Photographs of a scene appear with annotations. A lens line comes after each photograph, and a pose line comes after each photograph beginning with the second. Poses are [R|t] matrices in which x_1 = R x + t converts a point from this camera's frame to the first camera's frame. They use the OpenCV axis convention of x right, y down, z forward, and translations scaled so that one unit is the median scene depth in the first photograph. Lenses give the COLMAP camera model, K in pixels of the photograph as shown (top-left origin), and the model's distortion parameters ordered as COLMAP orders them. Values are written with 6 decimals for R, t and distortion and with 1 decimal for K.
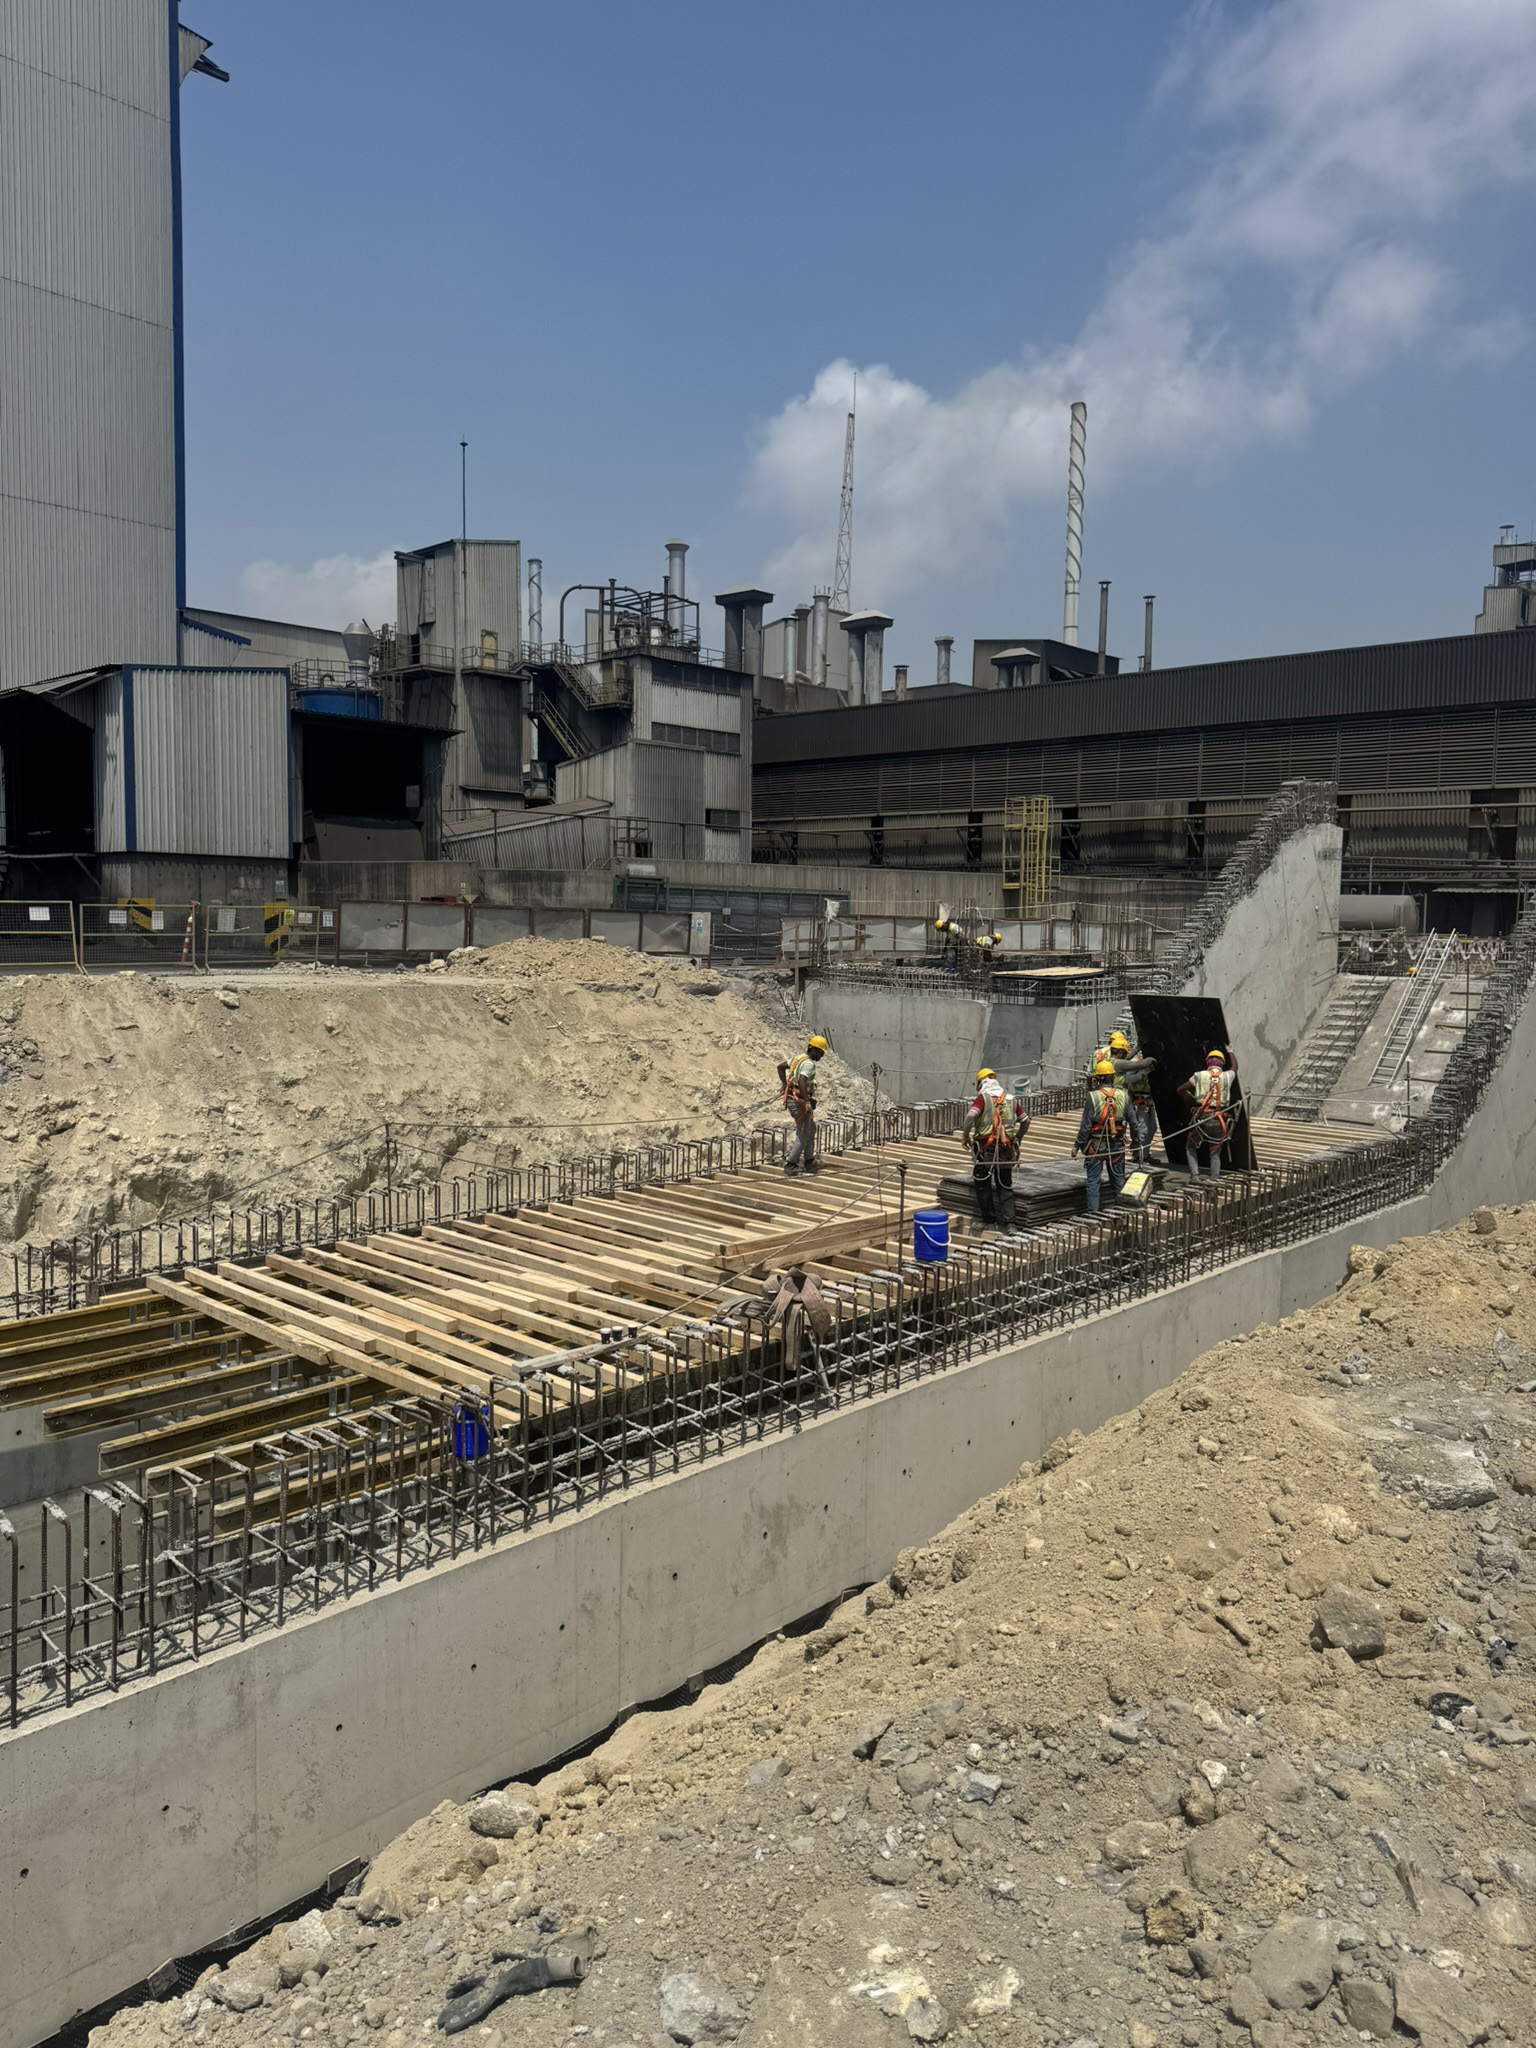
lens RADIAL K [[1450.6, 0, 768.0], [0, 1450.6, 1024.0], [0, 0, 1]] dist [0.037371, -0.032080]
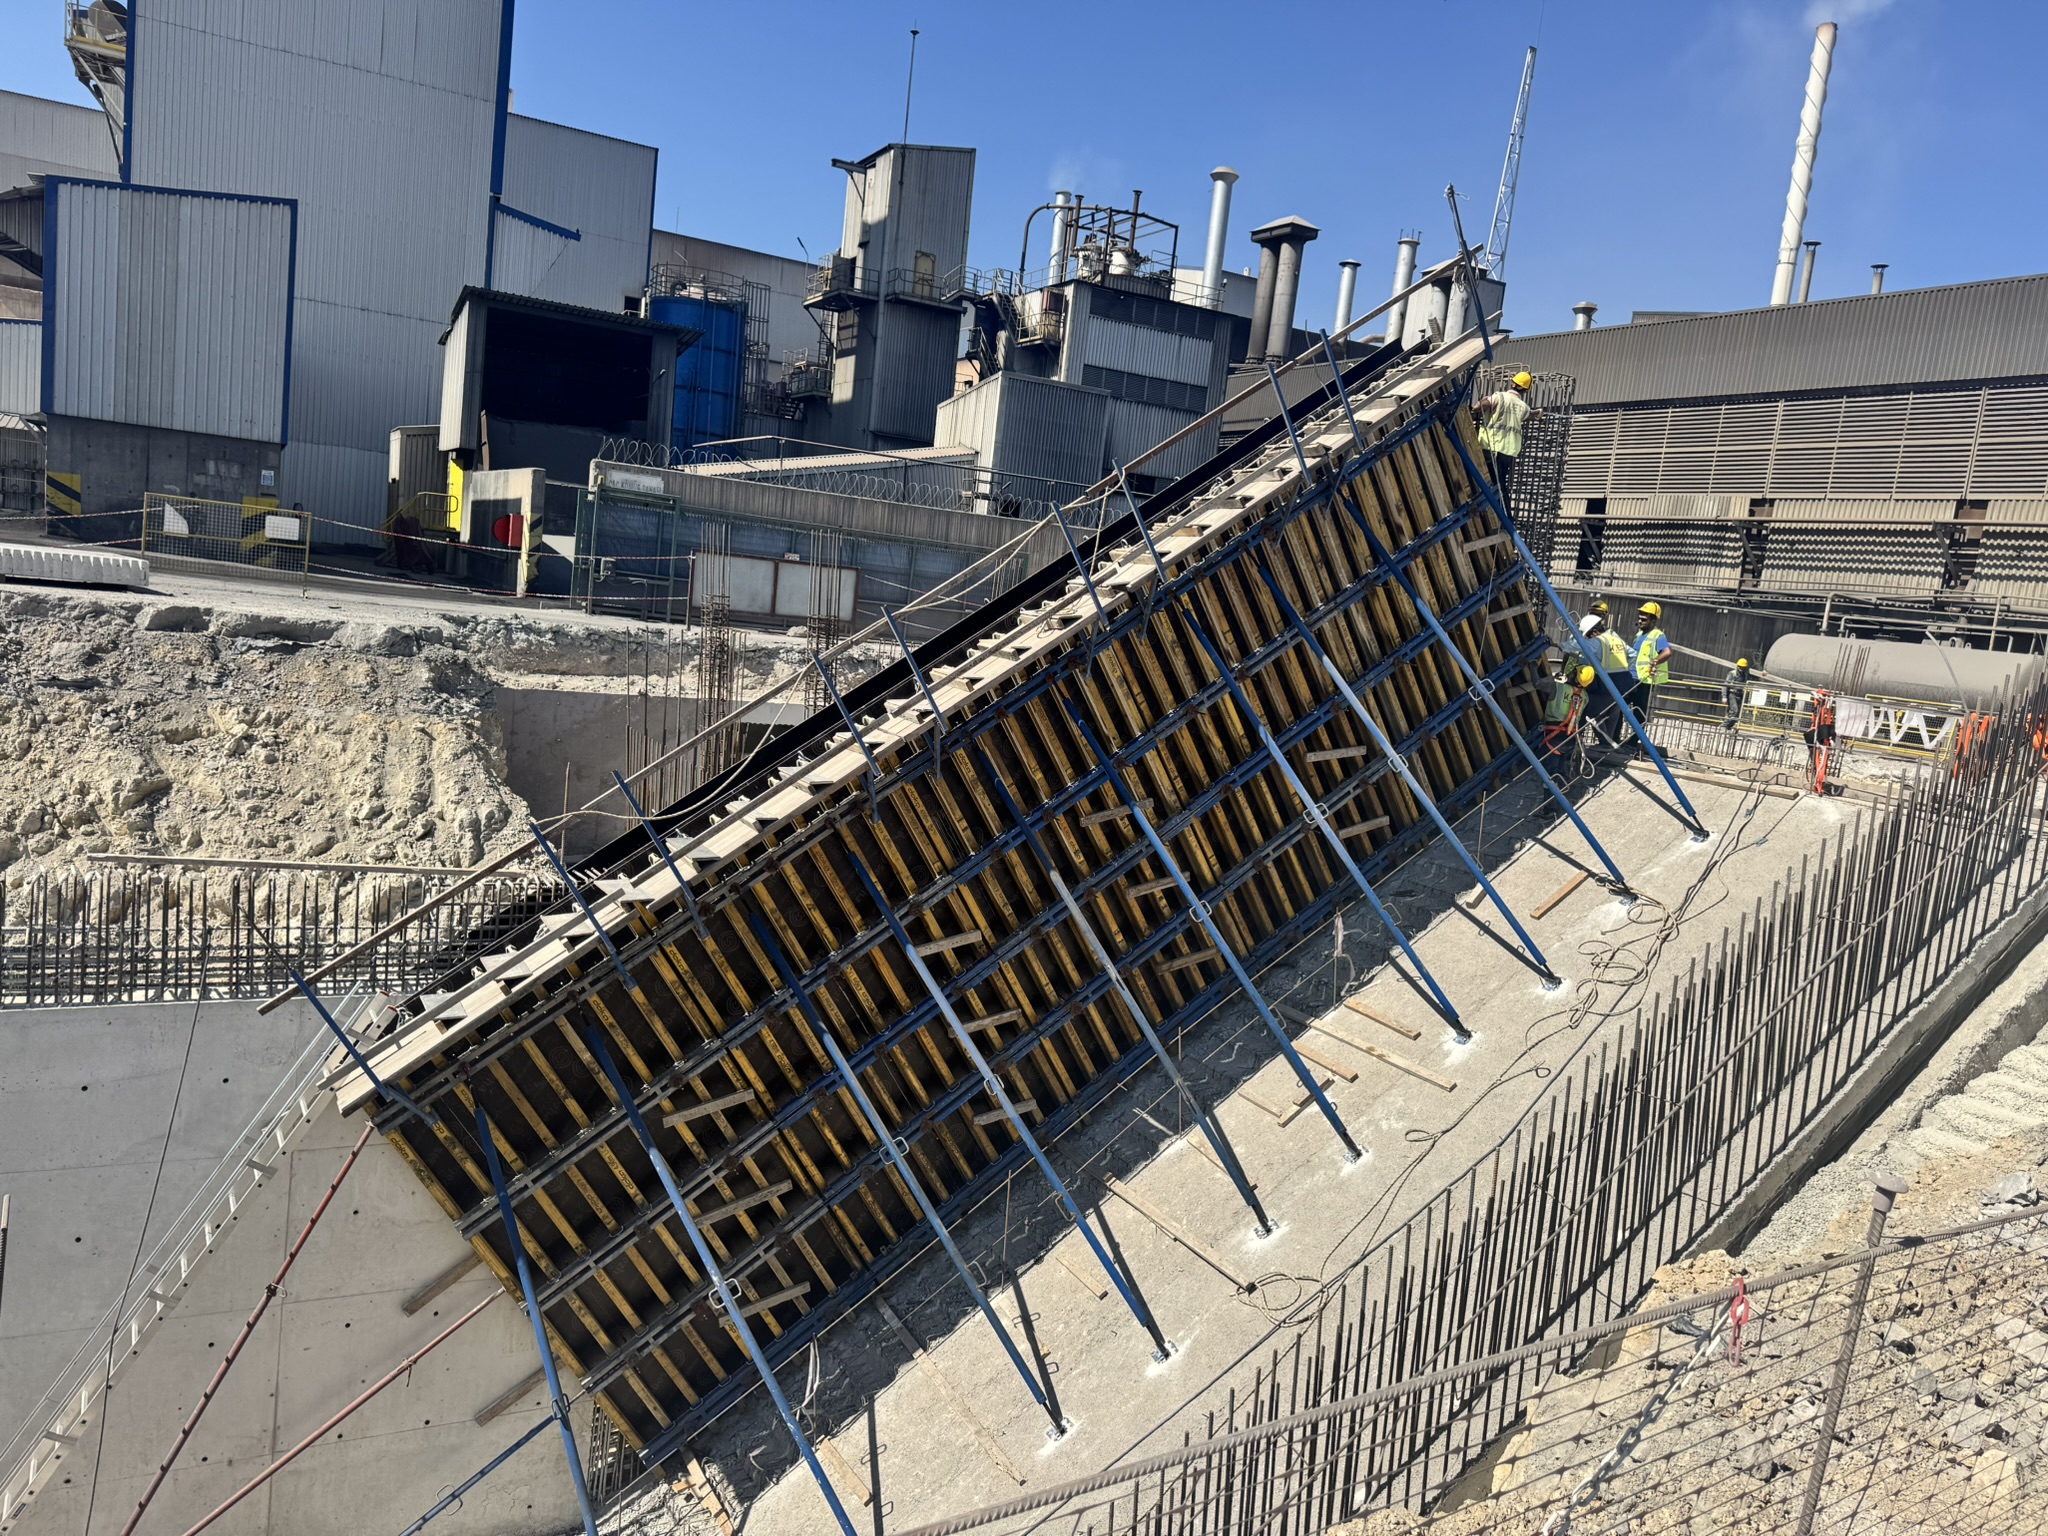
lens RADIAL K [[1450.6, 0, 1024.0], [0, 1450.6, 768.0], [0, 0, 1]] dist [0.037371, -0.032080]
pose [[0.948184, 0.123163, -0.292878, 0.176659], [-0.114463, 0.992328, 0.046730, -0.012395], [0.296387, -0.010785, 0.955007, 0.203053]]
